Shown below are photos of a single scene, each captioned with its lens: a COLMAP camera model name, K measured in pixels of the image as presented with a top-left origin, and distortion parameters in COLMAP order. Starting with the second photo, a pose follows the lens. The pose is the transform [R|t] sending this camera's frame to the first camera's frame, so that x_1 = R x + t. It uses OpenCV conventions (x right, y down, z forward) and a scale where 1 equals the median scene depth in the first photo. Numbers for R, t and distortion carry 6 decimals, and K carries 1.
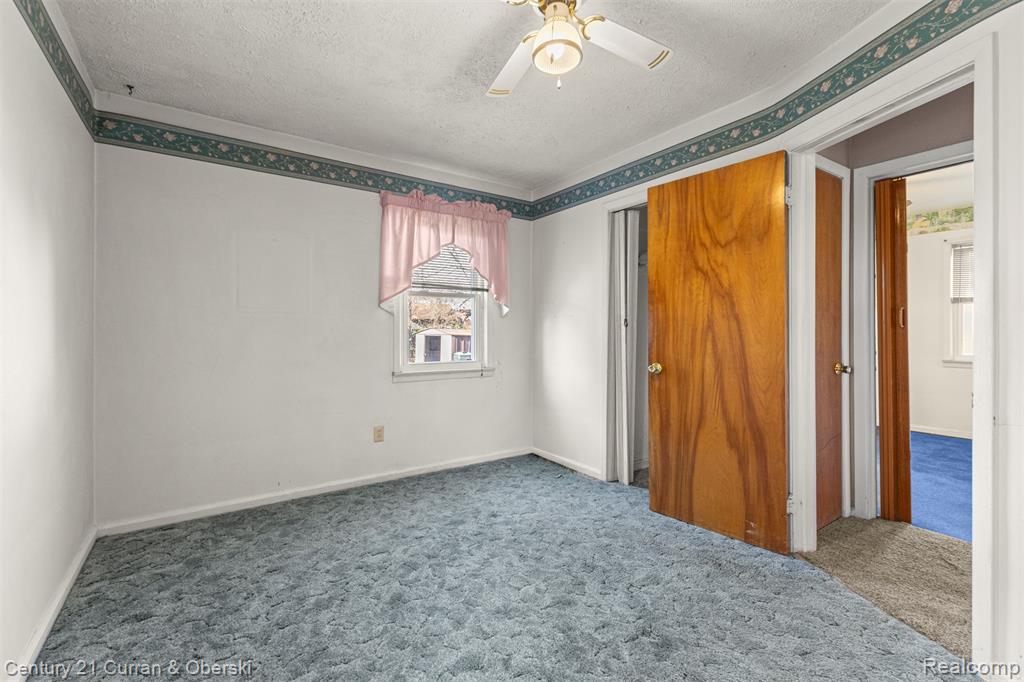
lens RADIAL K [[449.8, 0, 514.9], [0, 449.8, 338.5], [0, 0, 1]] dist [0.014678, -0.001378]
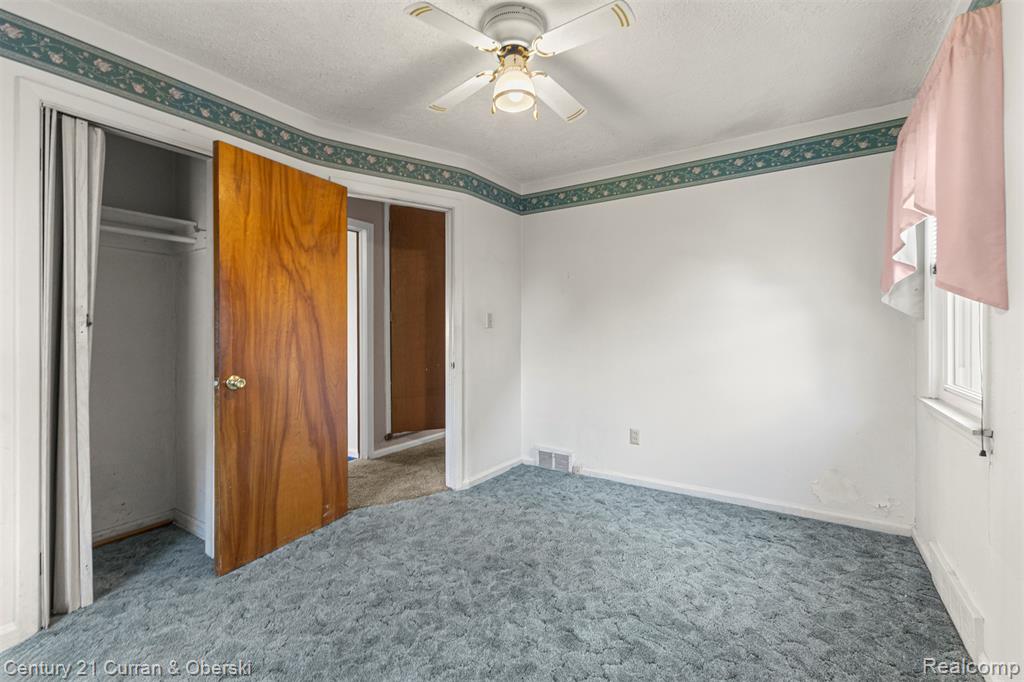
lens RADIAL K [[449.8, 0, 514.9], [0, 449.8, 338.5], [0, 0, 1]] dist [0.014678, -0.001378]
pose [[-0.389421, -0.012757, 0.920972, -0.632715], [0.019554, 0.999564, 0.022113, -0.018406], [-0.920852, 0.026620, -0.389002, 0.929291]]
